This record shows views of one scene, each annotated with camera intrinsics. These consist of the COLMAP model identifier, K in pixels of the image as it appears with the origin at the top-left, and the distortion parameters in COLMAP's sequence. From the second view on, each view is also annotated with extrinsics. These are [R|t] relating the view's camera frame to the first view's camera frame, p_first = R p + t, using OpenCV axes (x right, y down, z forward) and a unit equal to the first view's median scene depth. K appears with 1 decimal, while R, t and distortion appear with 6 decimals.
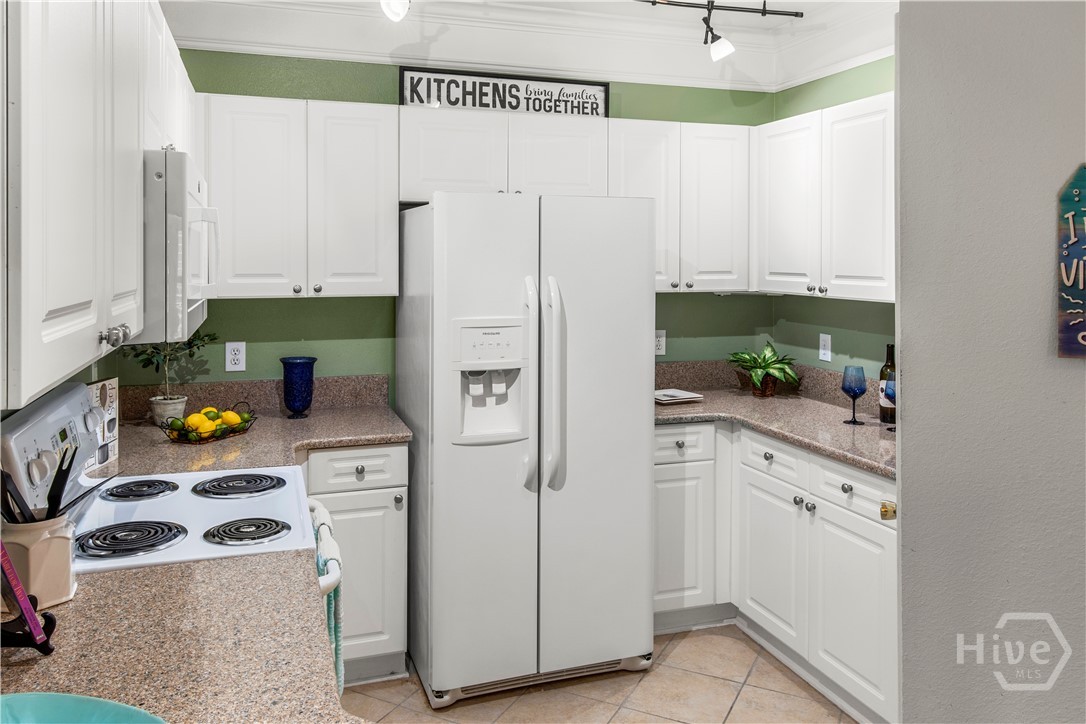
lens RADIAL K [[828.3, 0, 548.9], [0, 828.3, 257.7], [0, 0, 1]] dist [0.009018, 0.001484]
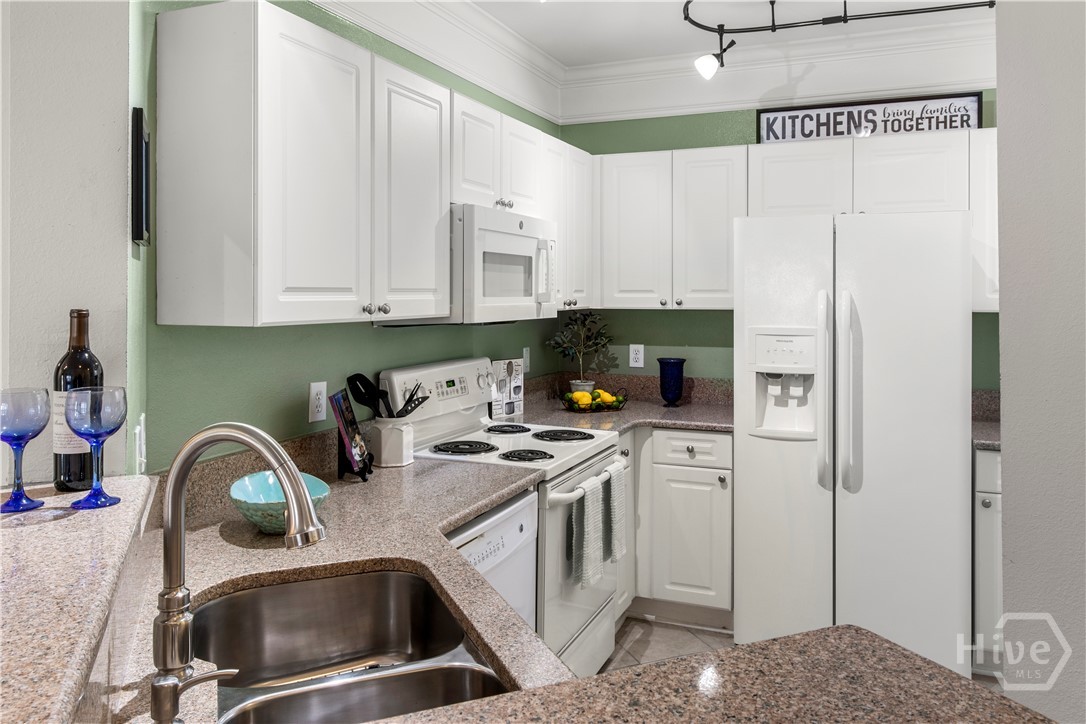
lens RADIAL K [[818.0, 0, 543.3], [0, 818.0, 283.6], [0, 0, 1]] dist [0.014234, 0.000999]
pose [[0.747819, -0.007037, -0.663866, 0.374719], [0.000027, 0.999944, -0.010569, 0.022304], [0.663903, 0.007885, 0.747777, -0.043340]]
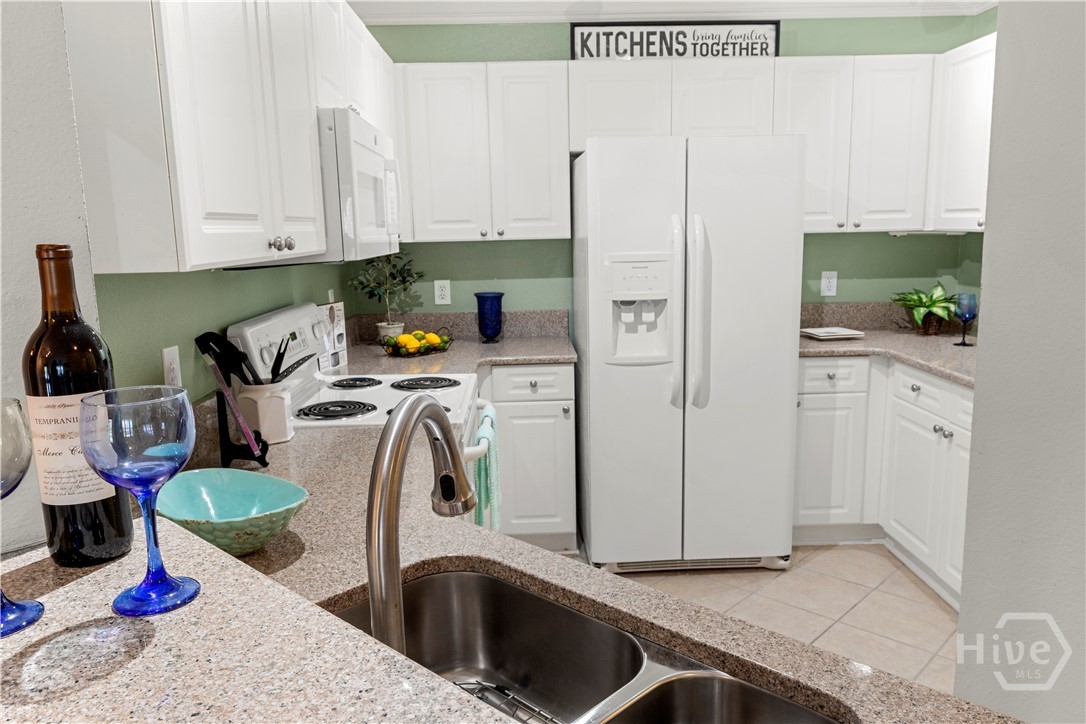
lens RADIAL K [[795.0, 0, 546.6], [0, 795.0, 363.1], [0, 0, 1]] dist [0.000602, -0.001409]
pose [[0.955147, 0.028241, -0.294784, 0.114606], [0.023480, 0.985086, 0.170451, 0.029114], [0.295201, -0.169727, 0.940239, -0.057272]]
